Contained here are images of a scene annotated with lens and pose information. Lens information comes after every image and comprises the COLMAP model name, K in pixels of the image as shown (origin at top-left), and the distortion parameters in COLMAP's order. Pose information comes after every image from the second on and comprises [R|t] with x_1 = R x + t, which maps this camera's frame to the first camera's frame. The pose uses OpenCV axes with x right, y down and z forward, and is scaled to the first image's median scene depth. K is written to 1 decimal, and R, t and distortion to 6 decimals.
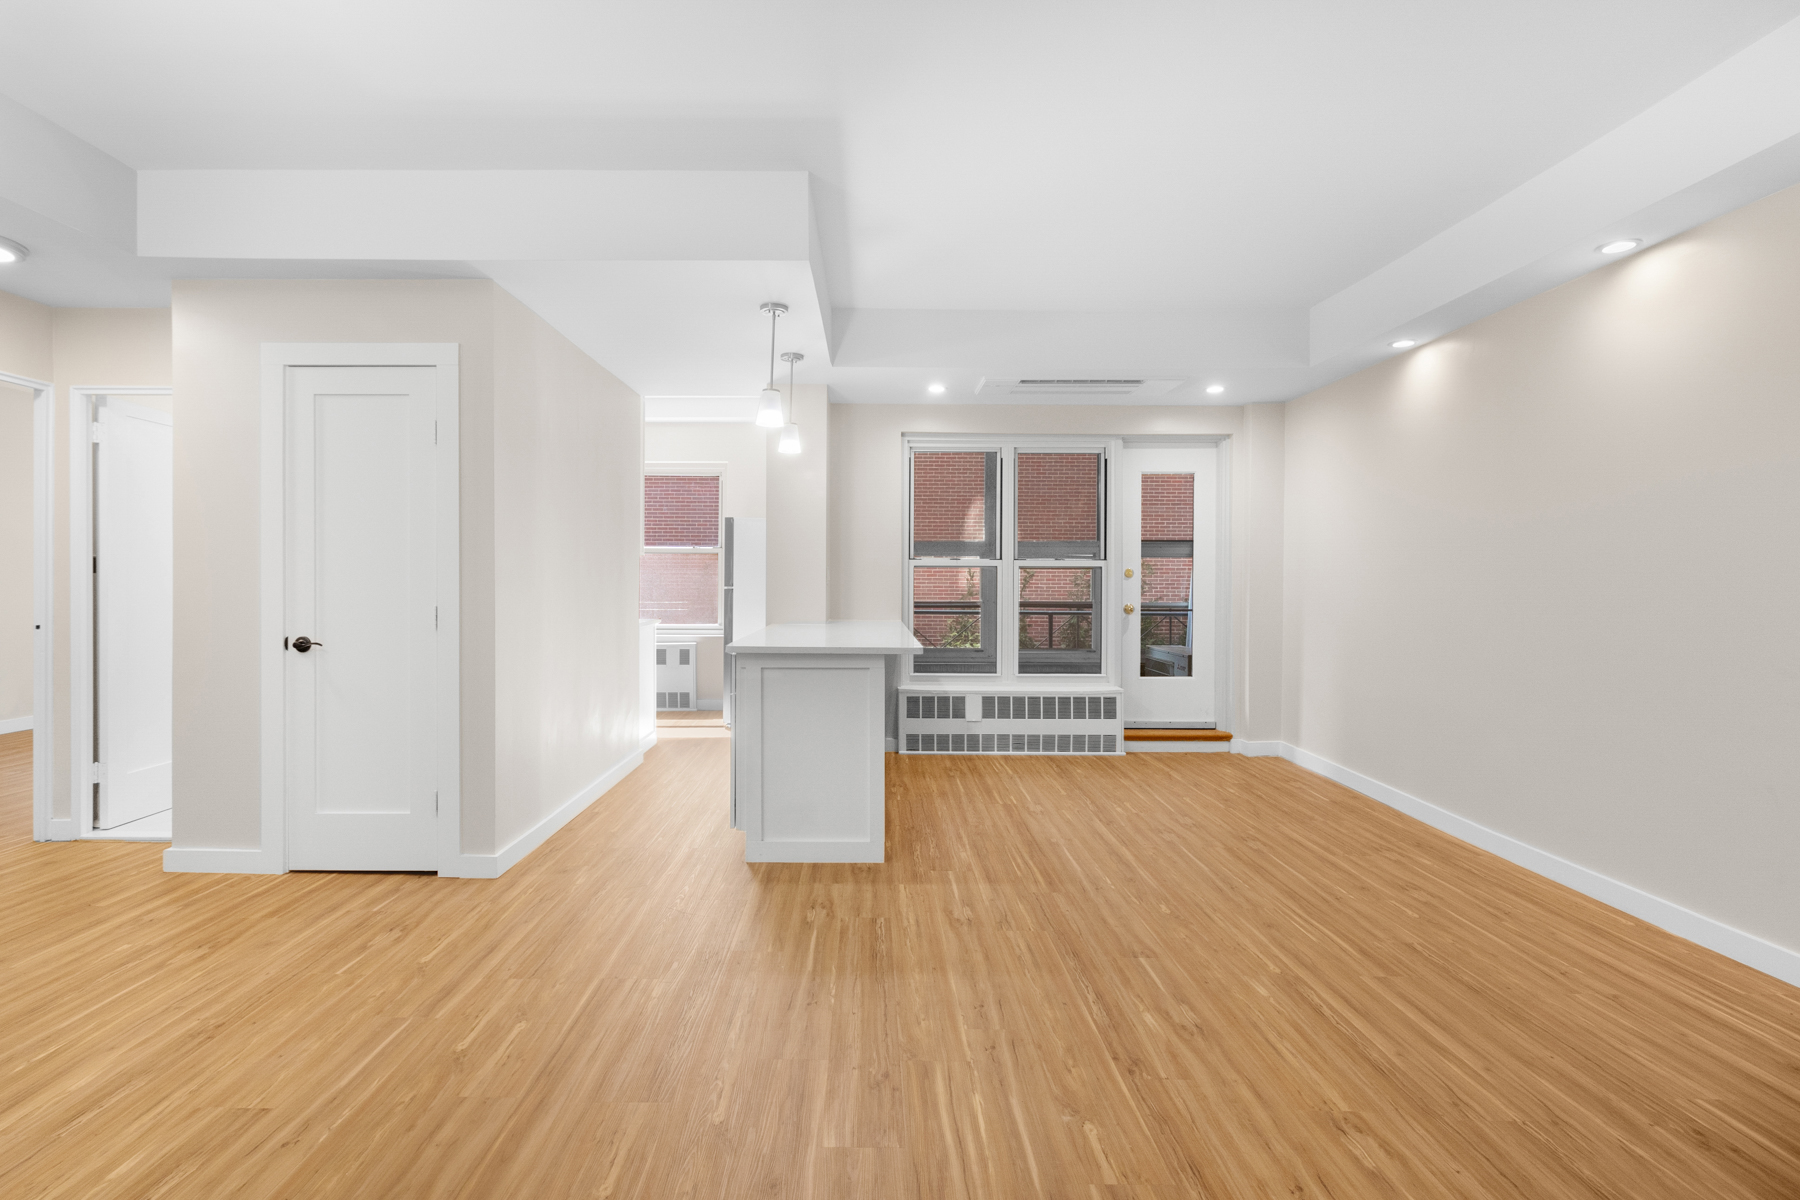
lens RADIAL K [[839.9, 0, 900.6], [0, 839.9, 588.1], [0, 0, 1]] dist [0.004471, 0.002713]
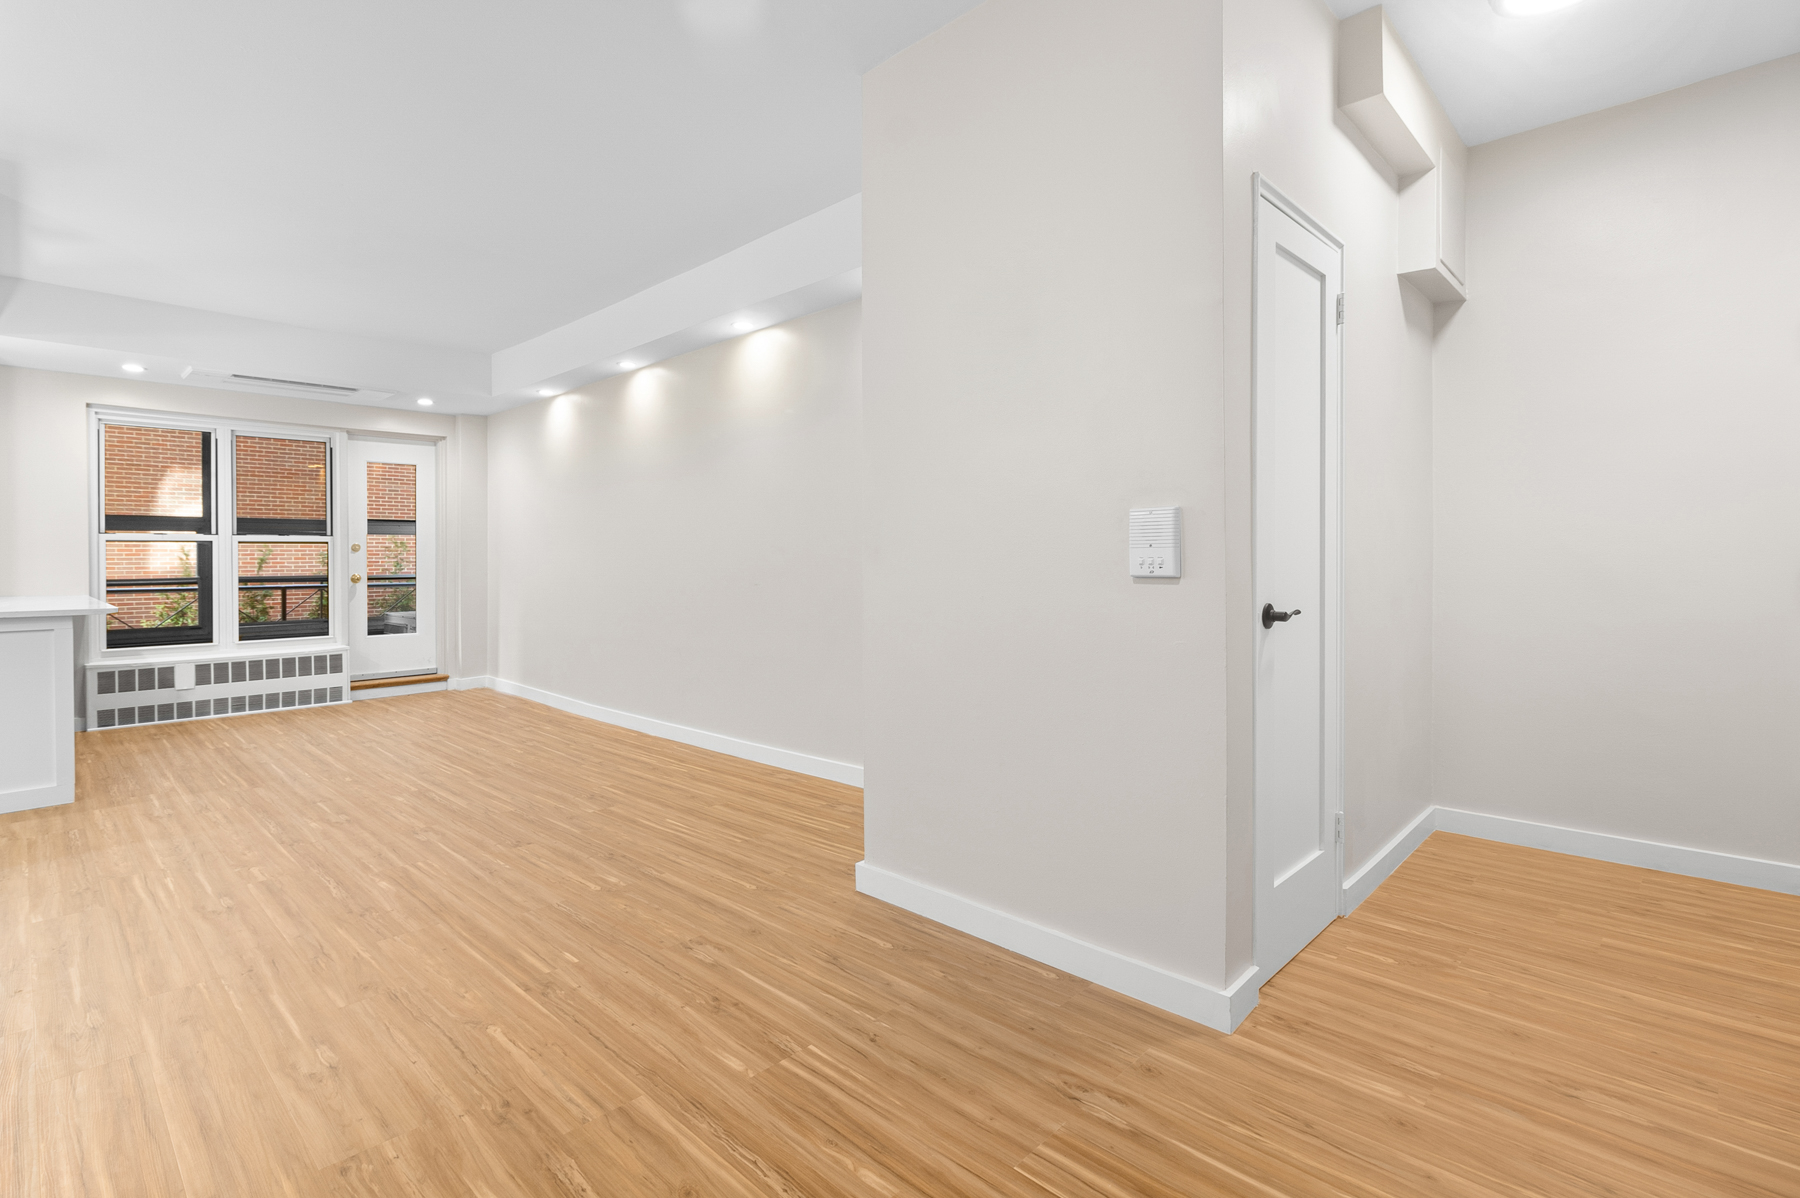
lens RADIAL K [[839.9, 0, 857.1], [0, 839.9, 556.8], [0, 0, 1]] dist [0.004471, 0.002713]
pose [[0.734785, -0.010637, 0.678217, -0.008539], [0.019606, 0.999792, -0.005561, 0.015525], [-0.678017, 0.017383, 0.734841, -0.342596]]
